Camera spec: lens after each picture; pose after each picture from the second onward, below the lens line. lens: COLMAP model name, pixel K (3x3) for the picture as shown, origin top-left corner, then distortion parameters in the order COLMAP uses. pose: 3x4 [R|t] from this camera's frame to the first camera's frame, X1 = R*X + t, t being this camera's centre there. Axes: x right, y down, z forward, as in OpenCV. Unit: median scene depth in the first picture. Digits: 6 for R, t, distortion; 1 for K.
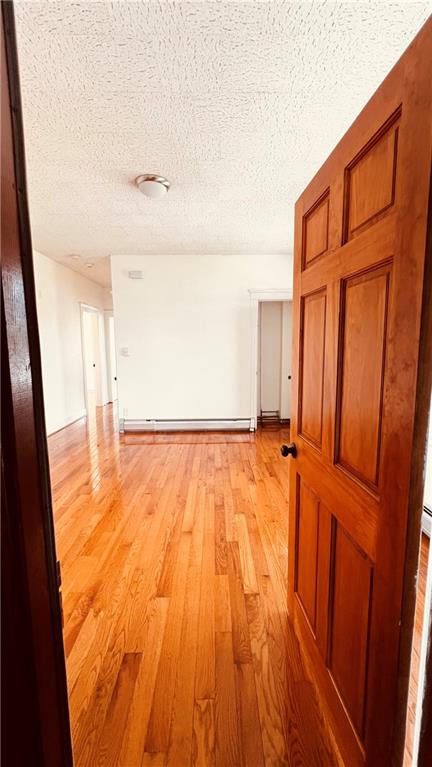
lens RADIAL K [[306.1, 0, 216.3], [0, 306.1, 381.1], [0, 0, 1]] dist [-0.001531, 0.000515]
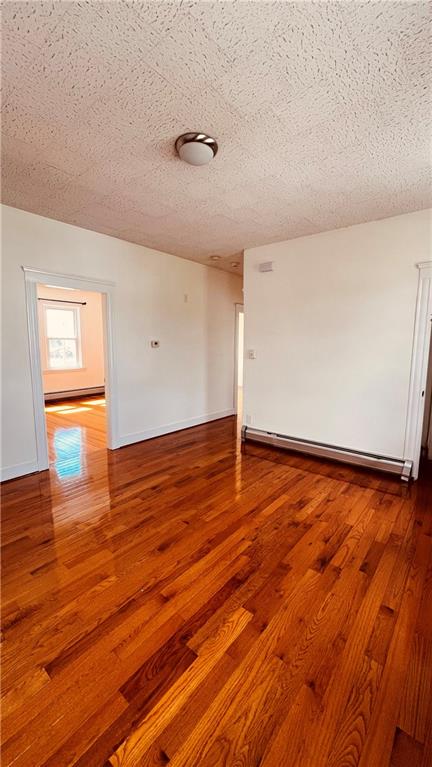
lens RADIAL K [[306.1, 0, 216.1], [0, 306.1, 381.0], [0, 0, 1]] dist [-0.001531, 0.000515]
pose [[0.767289, 0.090994, -0.634813, 0.316725], [-0.091203, 0.995304, 0.032431, -0.054320], [0.634783, 0.033013, 0.771985, 0.351765]]
